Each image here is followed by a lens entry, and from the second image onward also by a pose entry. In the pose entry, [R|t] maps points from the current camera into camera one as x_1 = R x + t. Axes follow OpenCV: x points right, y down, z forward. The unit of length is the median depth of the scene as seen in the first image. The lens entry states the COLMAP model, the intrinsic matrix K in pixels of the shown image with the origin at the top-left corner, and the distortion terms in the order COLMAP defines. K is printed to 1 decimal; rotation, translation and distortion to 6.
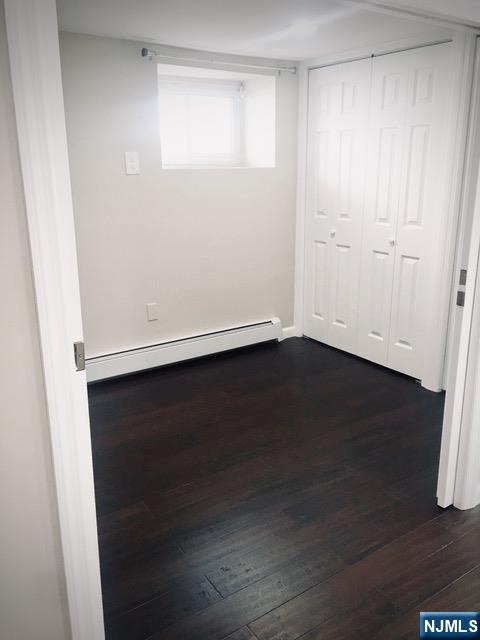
lens RADIAL K [[551.2, 0, 239.4], [0, 551.2, 320.4], [0, 0, 1]] dist [0.063020, -0.071822]
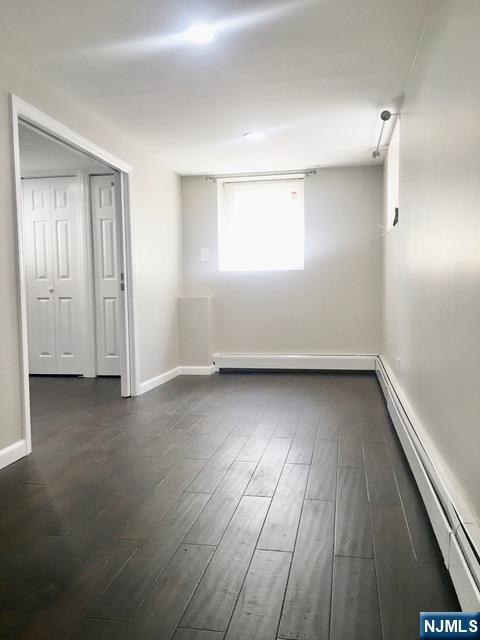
lens RADIAL K [[551.2, 0, 240.2], [0, 551.2, 320.9], [0, 0, 1]] dist [0.063020, -0.071822]
pose [[0.719617, -0.042373, 0.693077, -0.434206], [0.198753, 0.968943, -0.147126, 0.281990], [-0.665319, 0.243625, 0.705690, -0.442042]]
